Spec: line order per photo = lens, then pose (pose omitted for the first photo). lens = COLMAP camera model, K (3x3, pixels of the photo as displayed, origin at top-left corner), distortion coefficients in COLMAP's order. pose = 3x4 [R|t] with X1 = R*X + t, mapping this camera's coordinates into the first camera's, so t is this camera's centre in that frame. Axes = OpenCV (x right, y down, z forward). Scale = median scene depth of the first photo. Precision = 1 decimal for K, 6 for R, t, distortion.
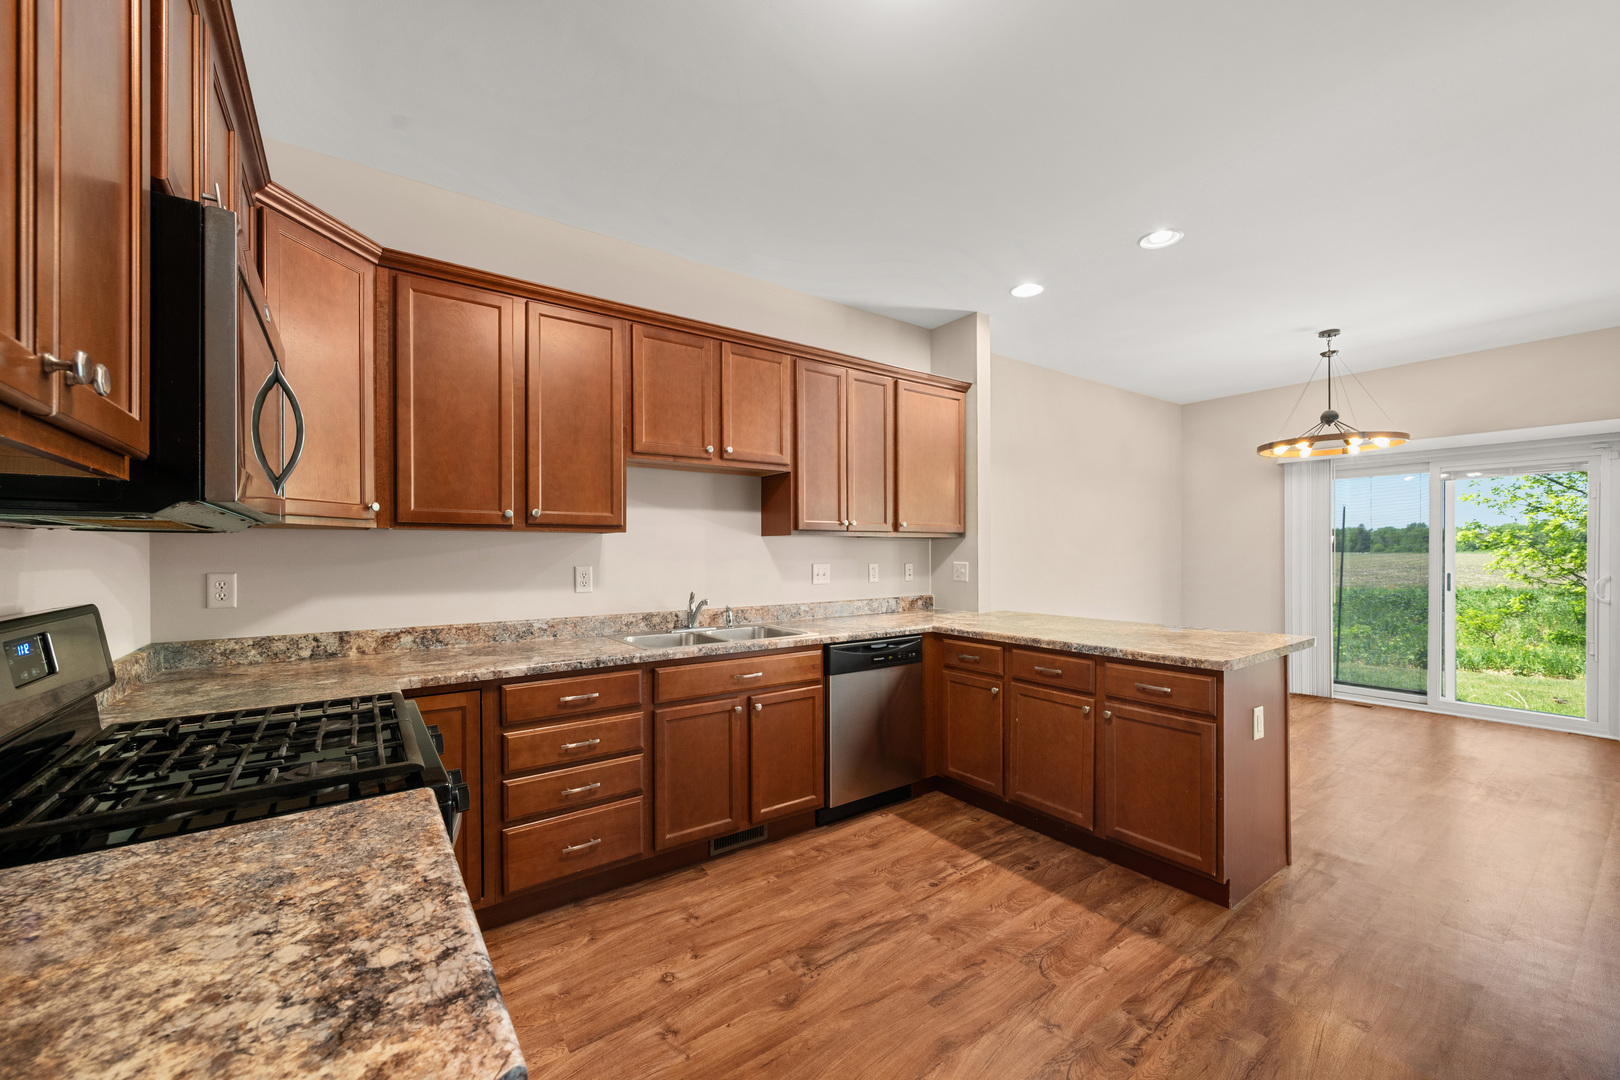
lens RADIAL K [[642.9, 0, 812.7], [0, 642.9, 550.3], [0, 0, 1]] dist [-0.001789, -0.000004]
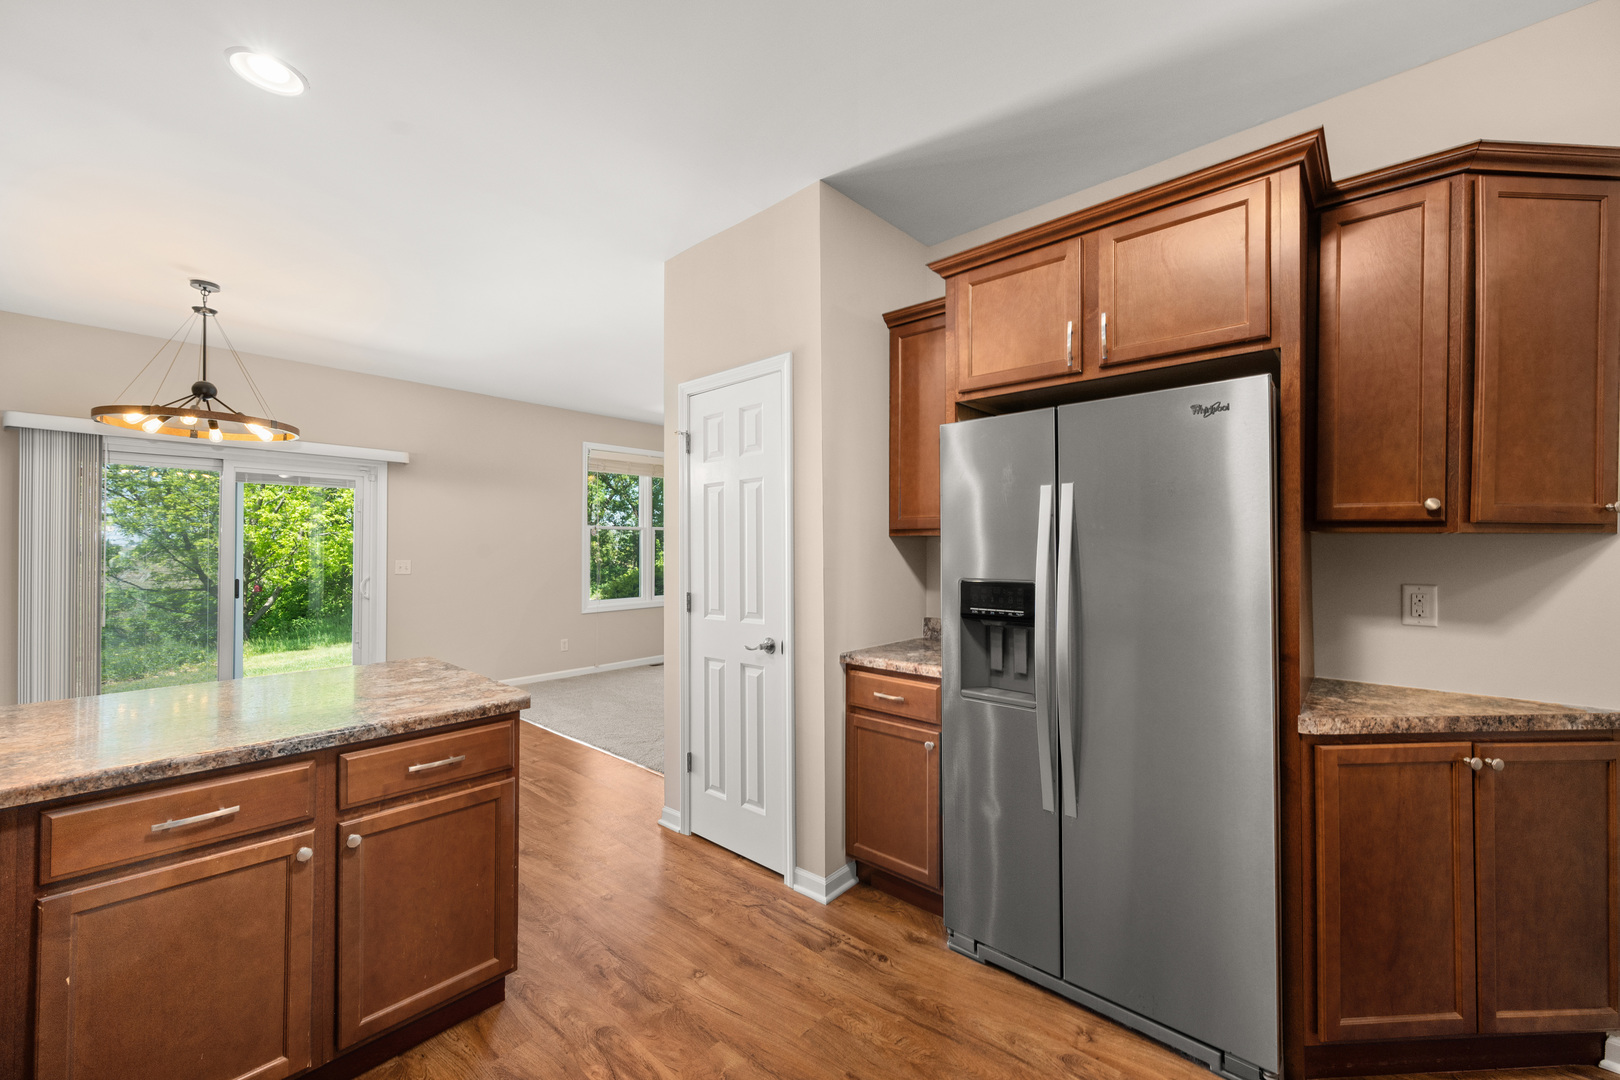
lens RADIAL K [[642.9, 0, 815.8], [0, 642.9, 540.4], [0, 0, 1]] dist [-0.001789, -0.000004]
pose [[-0.216118, 0.013472, 0.976274, -0.198637], [0.003797, 0.999909, -0.012958, -0.012784], [-0.976360, 0.000906, -0.216150, 0.642054]]
